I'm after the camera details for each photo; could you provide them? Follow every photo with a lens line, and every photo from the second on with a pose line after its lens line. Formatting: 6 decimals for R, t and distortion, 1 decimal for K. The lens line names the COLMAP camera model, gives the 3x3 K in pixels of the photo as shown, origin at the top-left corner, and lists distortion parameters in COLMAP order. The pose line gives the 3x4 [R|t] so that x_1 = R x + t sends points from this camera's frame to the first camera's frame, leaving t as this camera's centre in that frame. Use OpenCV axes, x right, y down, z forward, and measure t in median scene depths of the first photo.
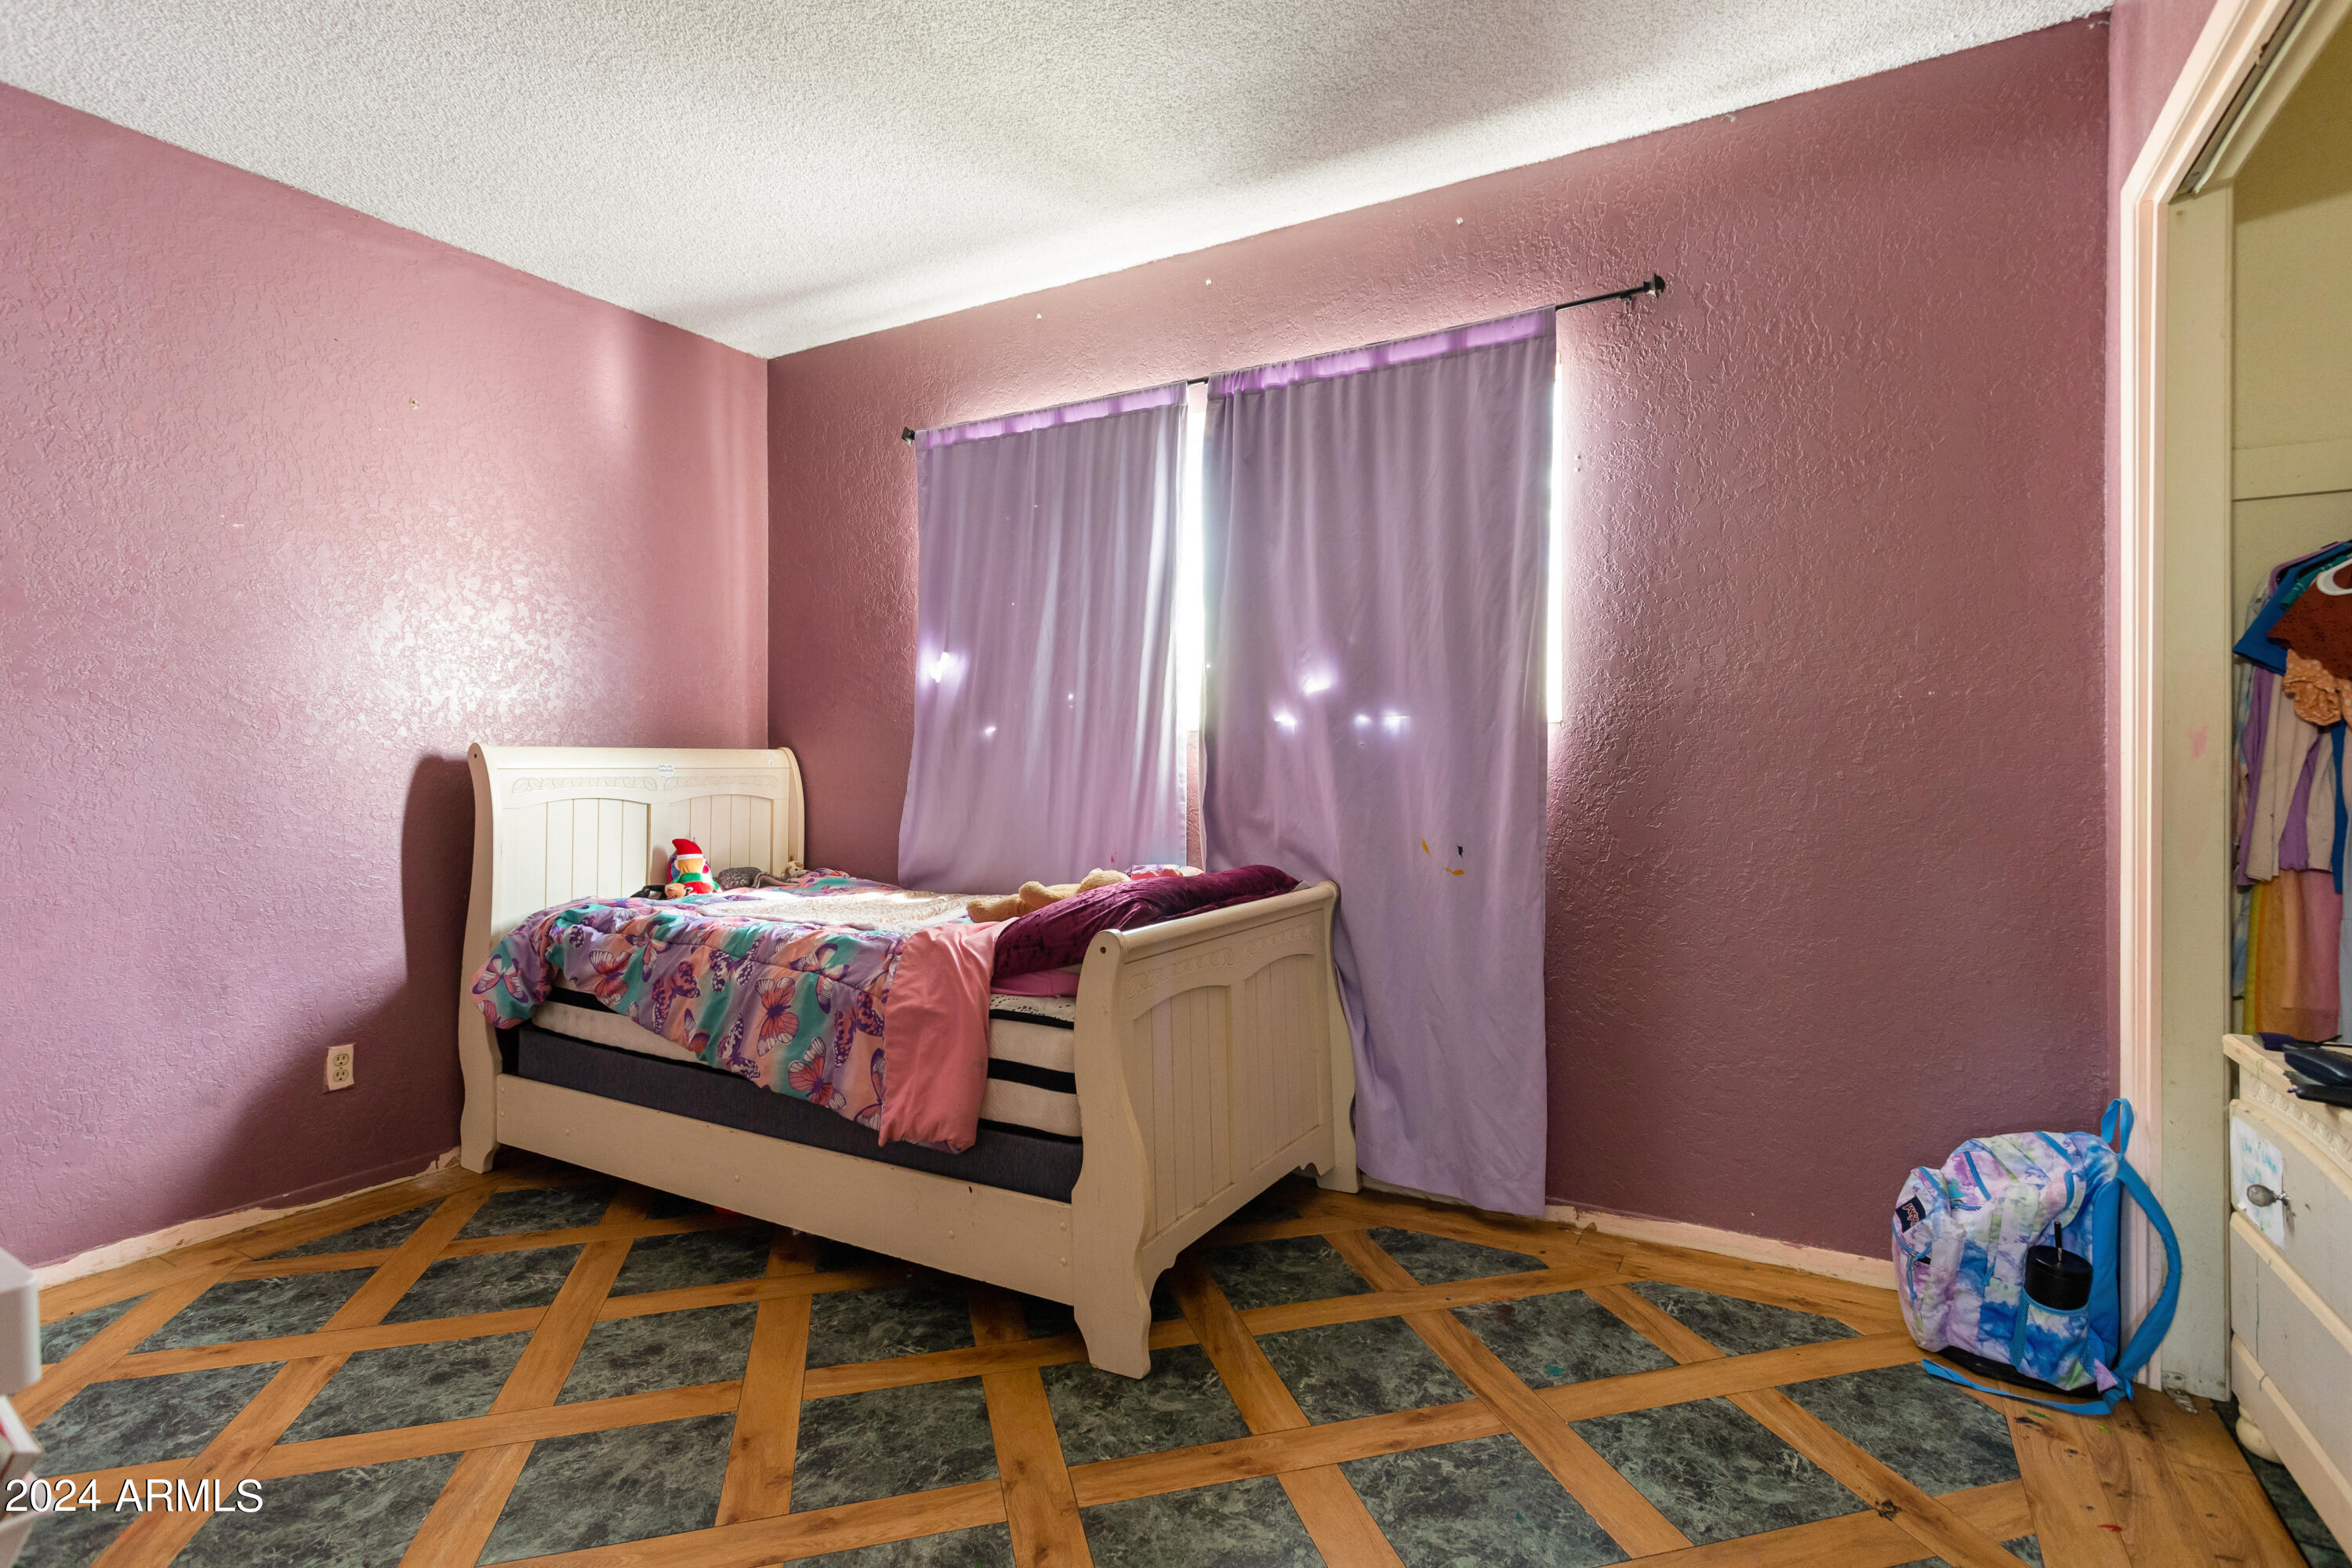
lens RADIAL K [[1145.1, 0, 1169.7], [0, 1145.1, 775.8], [0, 0, 1]] dist [-0.000951, 0.000239]
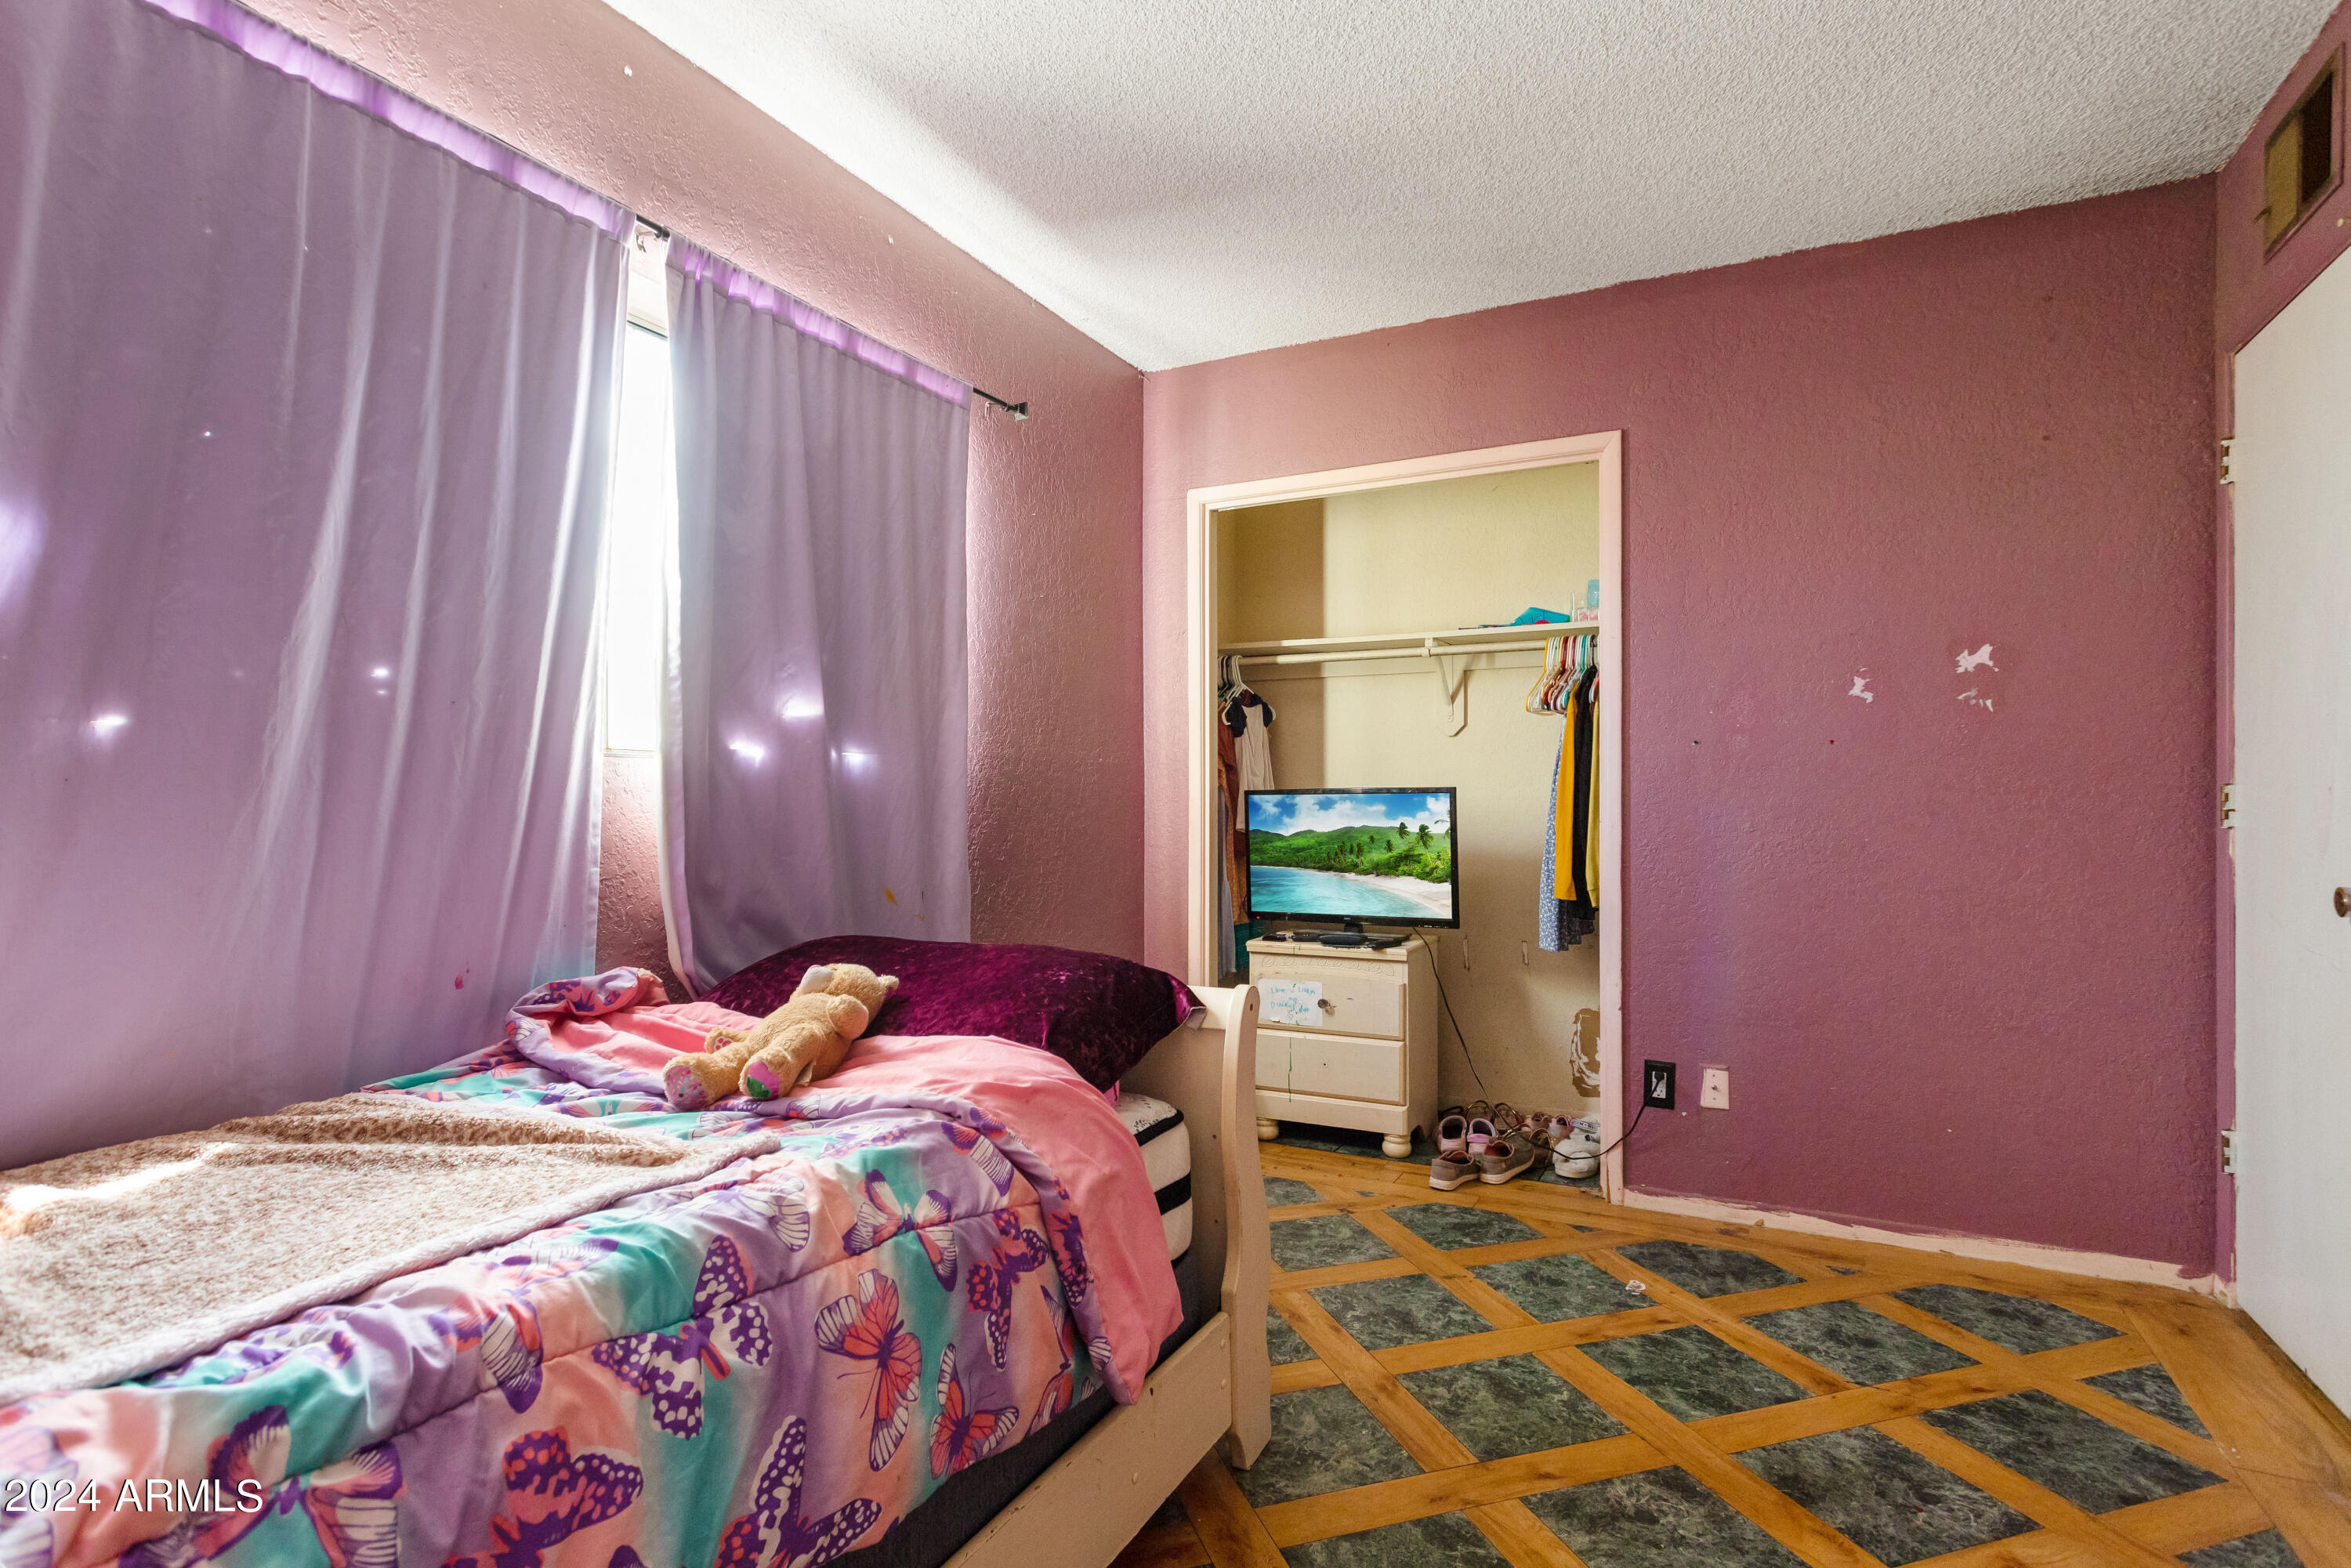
lens RADIAL K [[1179.1, 0, 1165.7], [0, 1179.1, 809.0], [0, 0, 1]] dist [-0.000043, 0.008434]
pose [[-0.057937, -0.001346, 0.998319, -0.730643], [0.013226, 0.999910, 0.002115, -0.007536], [-0.998233, 0.013327, -0.057914, 0.816395]]
